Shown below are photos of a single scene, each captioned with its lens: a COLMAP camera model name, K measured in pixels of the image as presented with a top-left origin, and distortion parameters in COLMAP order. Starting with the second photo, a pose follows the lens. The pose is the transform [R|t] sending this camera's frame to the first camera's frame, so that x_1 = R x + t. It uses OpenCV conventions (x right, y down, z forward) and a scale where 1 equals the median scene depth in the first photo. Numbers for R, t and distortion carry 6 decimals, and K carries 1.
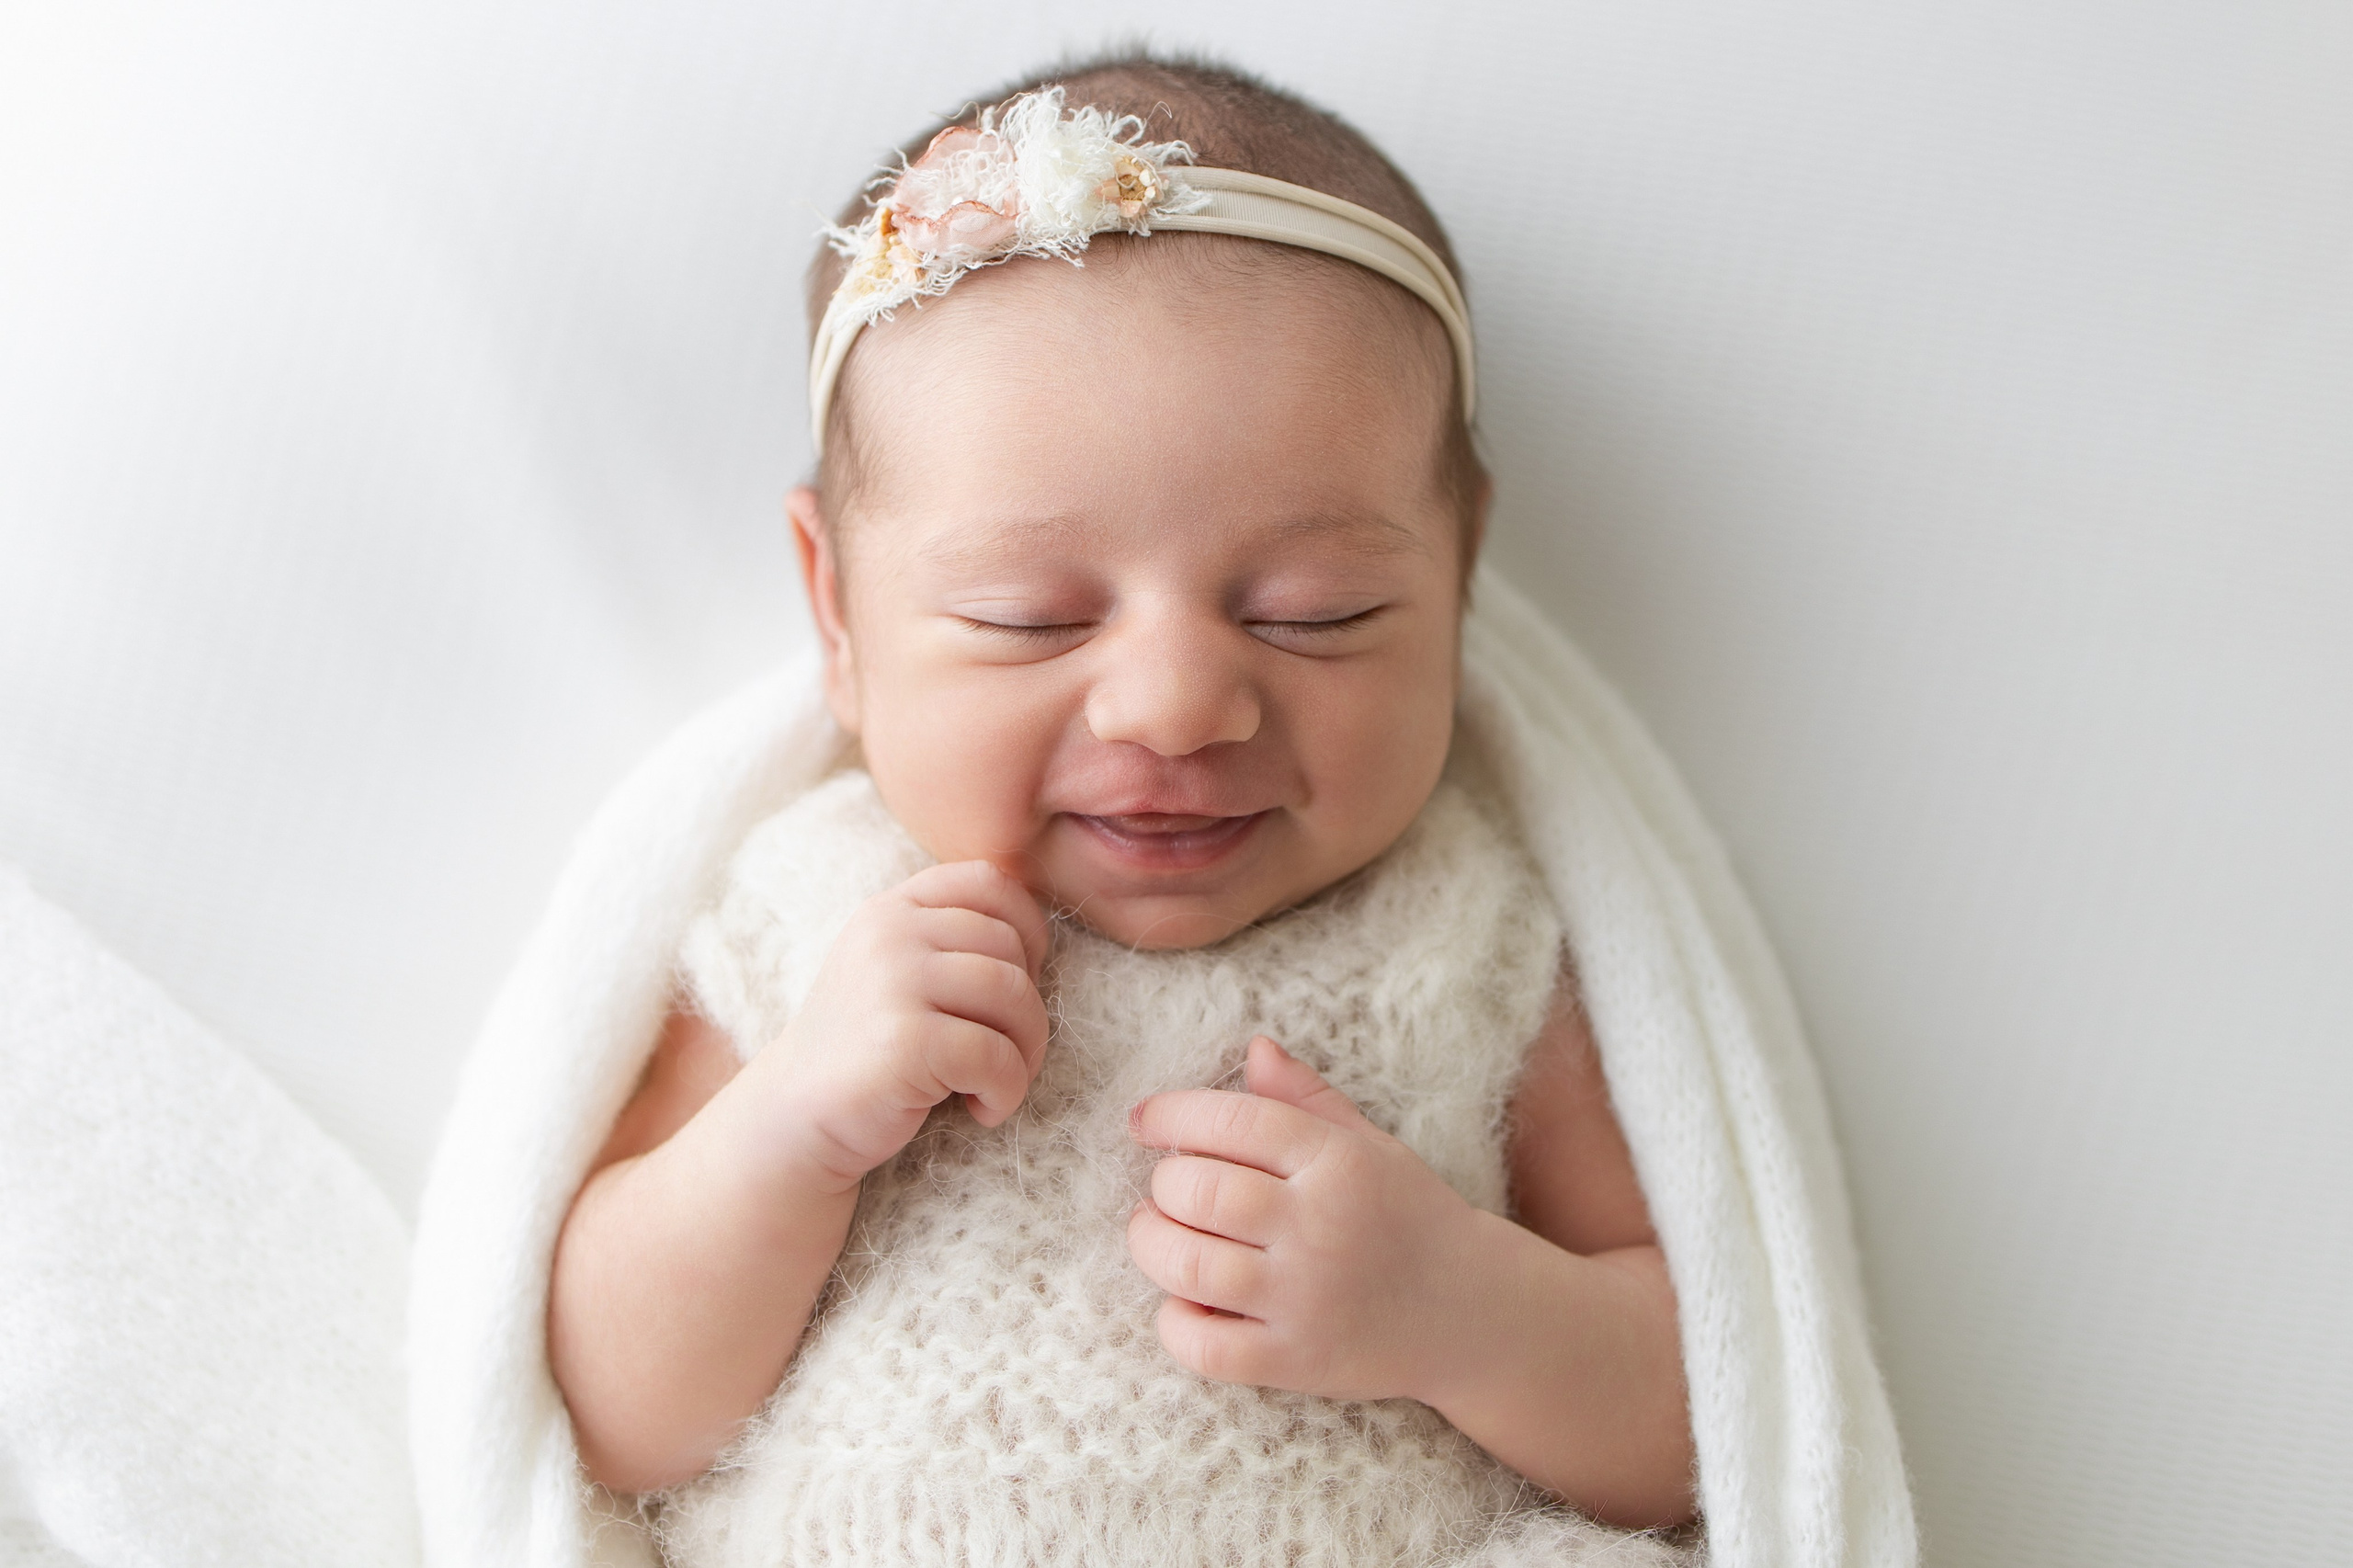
lens RADIAL K [[3194.0, 0, 1176.5], [0, 3194.0, 784.0], [0, 0, 1]] dist [0.077166, 0.023168]
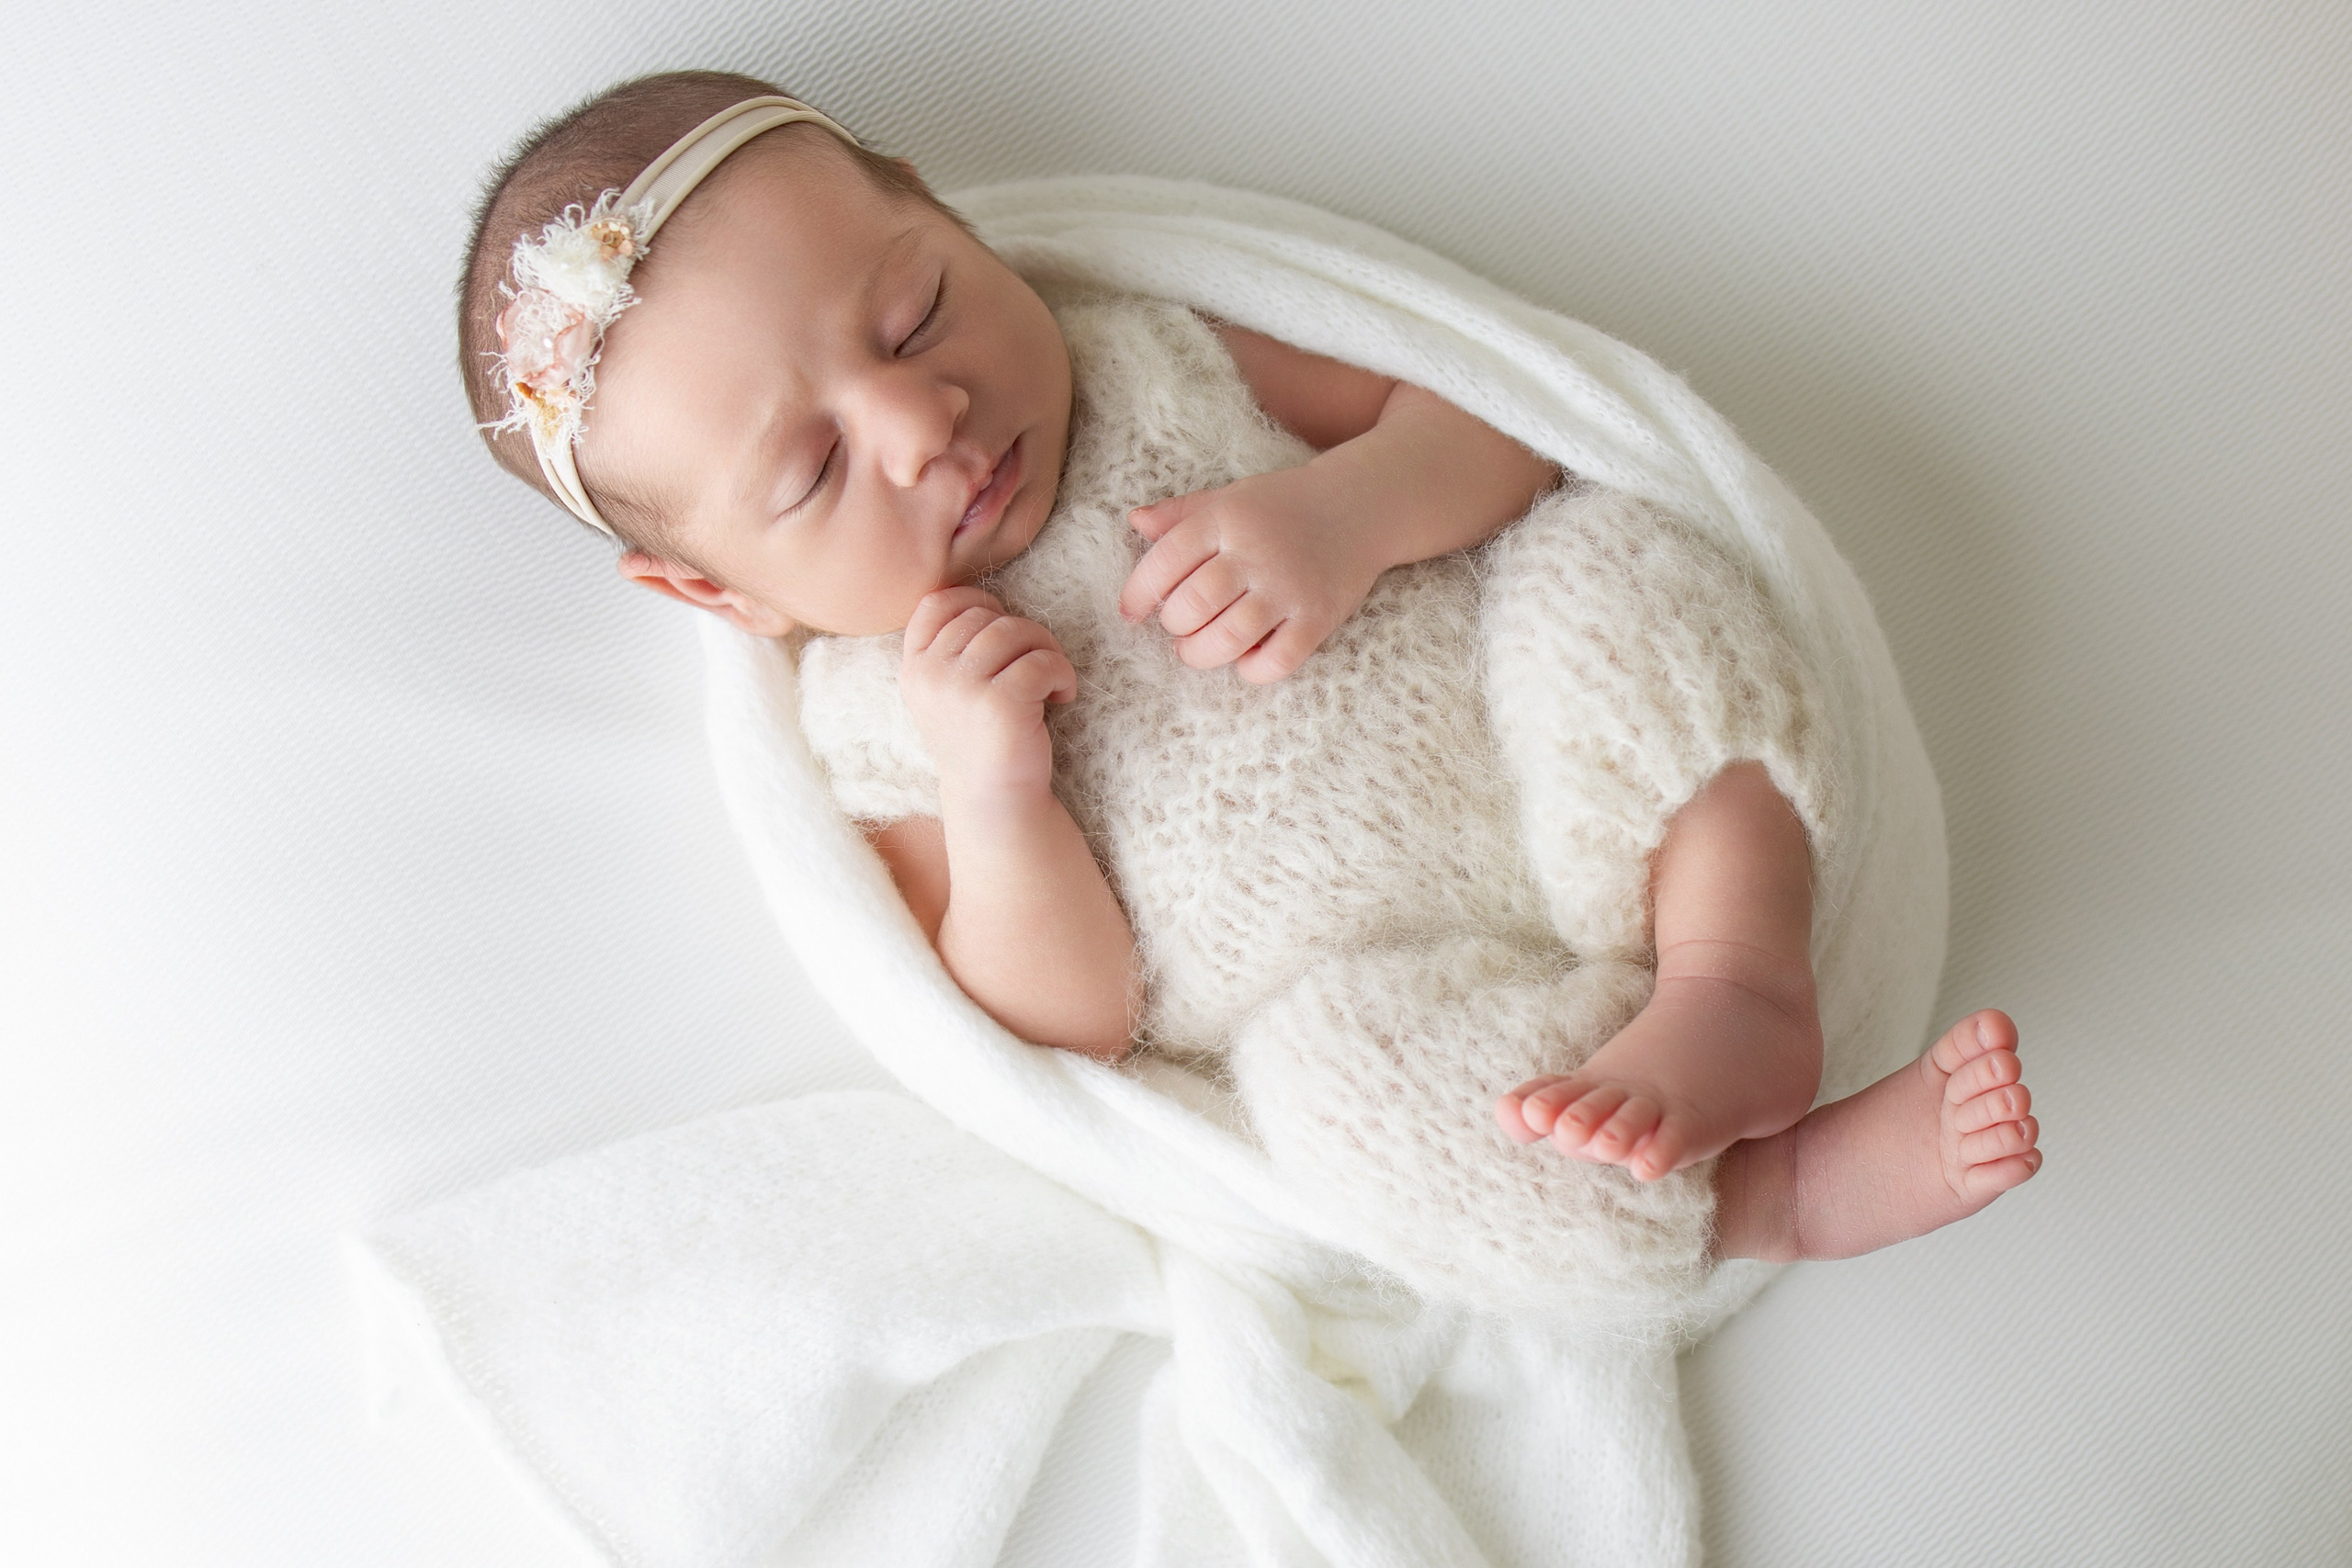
lens RADIAL K [[2971.9, 0, 1176.0], [0, 2971.9, 784.0], [0, 0, 1]] dist [0.167667, 0.033913]
pose [[0.580454, -0.814291, -0.001671, -0.061321], [0.805902, 0.574178, 0.144363, -0.032014], [-0.116594, -0.085143, 0.989523, -0.386318]]
